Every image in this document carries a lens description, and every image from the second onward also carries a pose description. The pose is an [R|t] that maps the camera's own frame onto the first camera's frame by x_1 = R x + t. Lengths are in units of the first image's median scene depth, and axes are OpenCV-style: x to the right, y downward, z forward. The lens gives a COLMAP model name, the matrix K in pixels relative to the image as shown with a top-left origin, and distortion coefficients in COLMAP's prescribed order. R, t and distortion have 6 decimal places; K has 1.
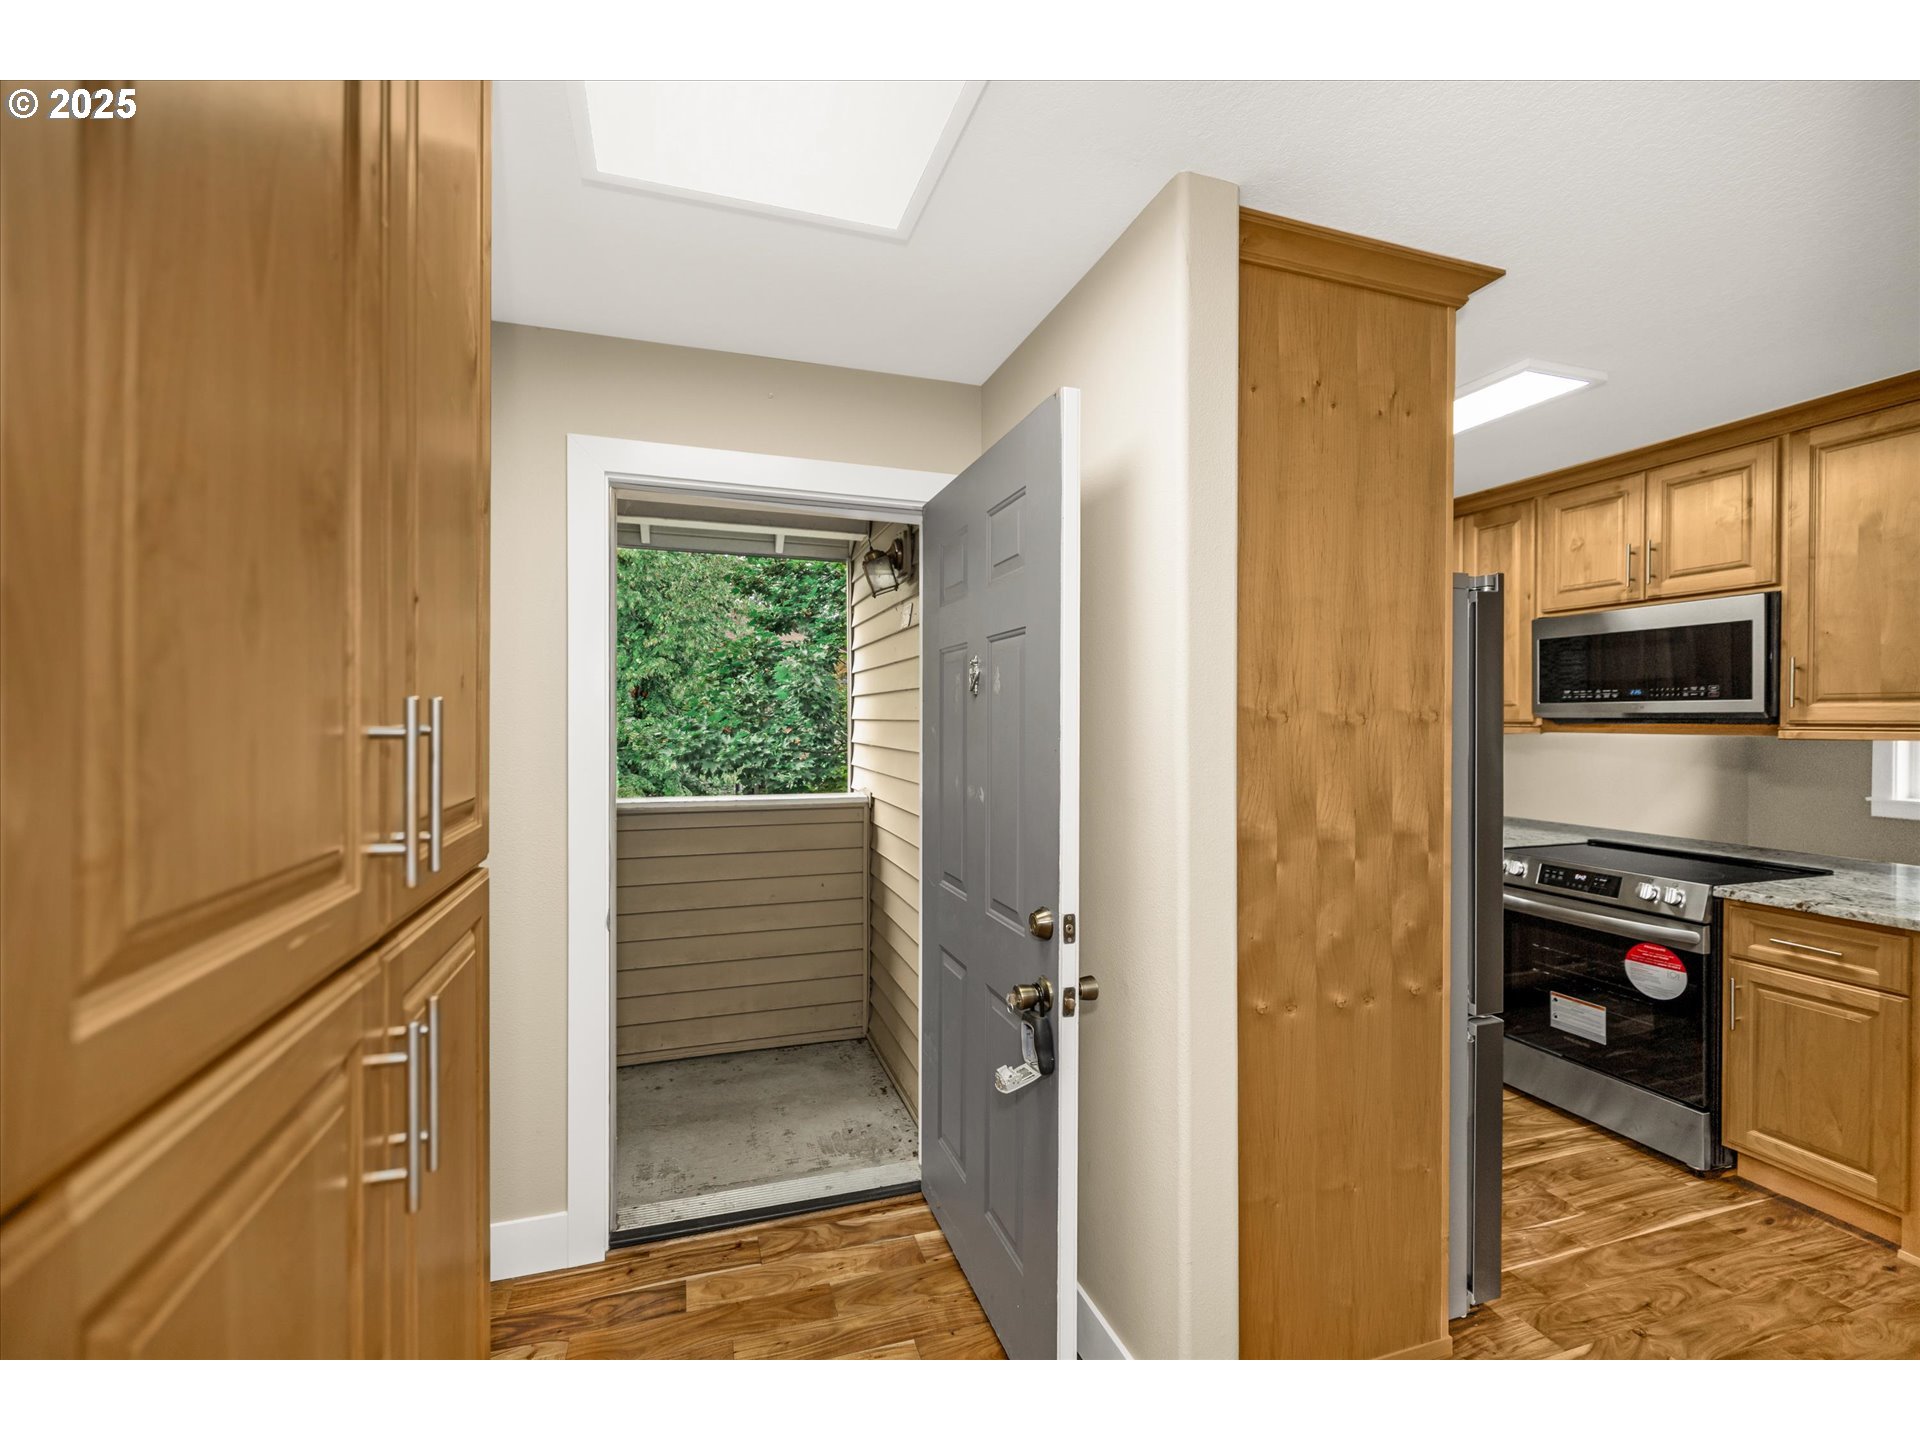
lens RADIAL K [[819.5, 0, 952.9], [0, 819.5, 713.1], [0, 0, 1]] dist [-0.002801, -0.000520]
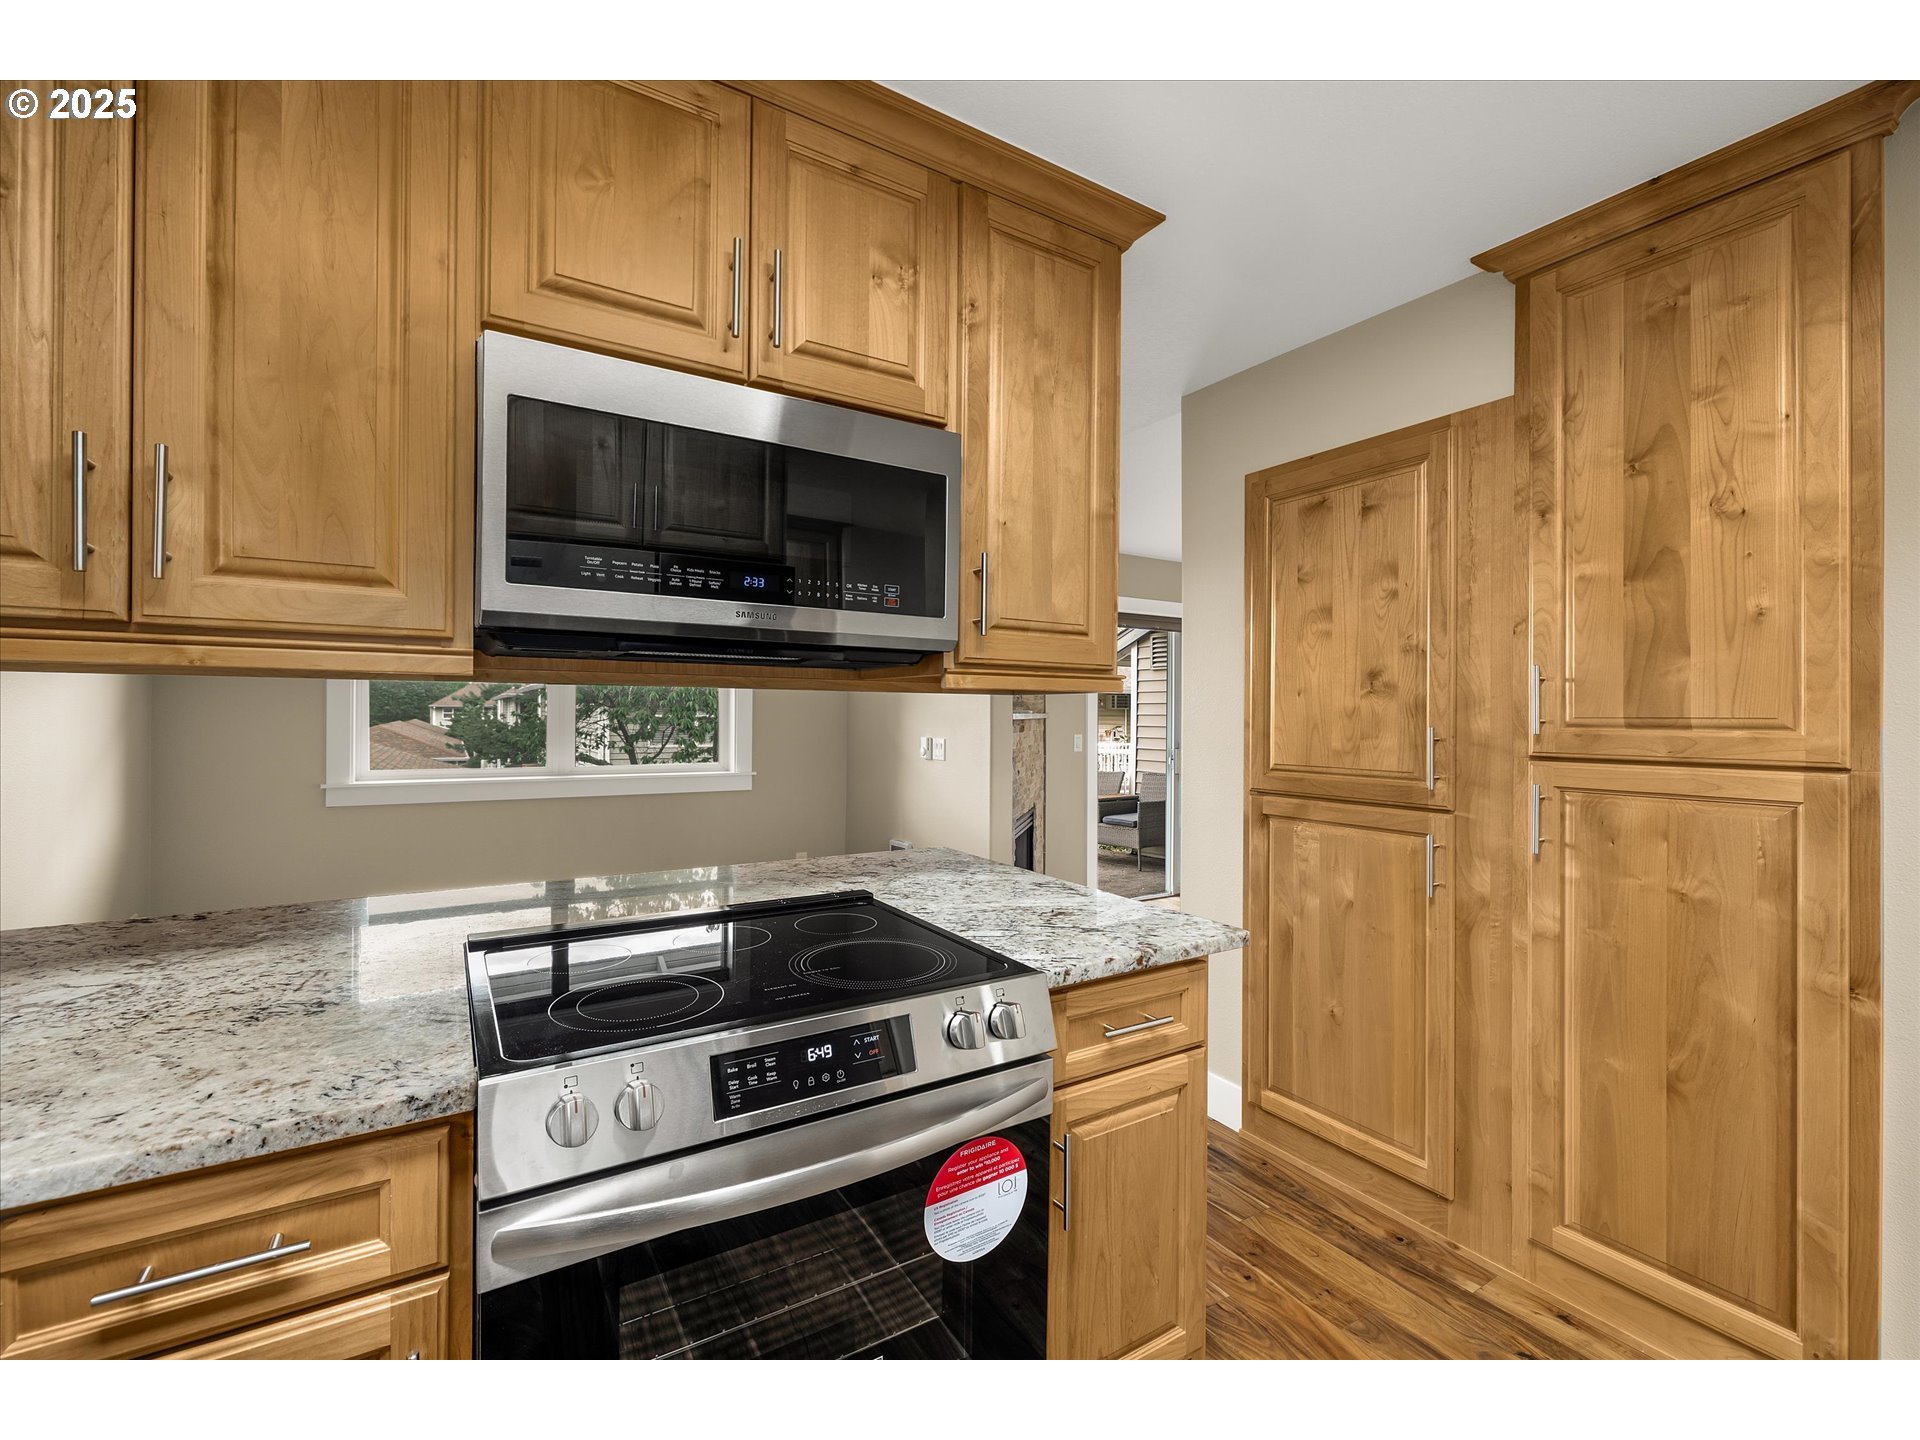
lens RADIAL K [[819.5, 0, 952.9], [0, 819.5, 713.1], [0, 0, 1]] dist [-0.002801, -0.000520]
pose [[-0.239018, -0.004451, 0.971005, 0.411959], [-0.018043, 0.999837, 0.000141, 0.047022], [-0.970848, -0.017486, -0.239059, 1.089319]]
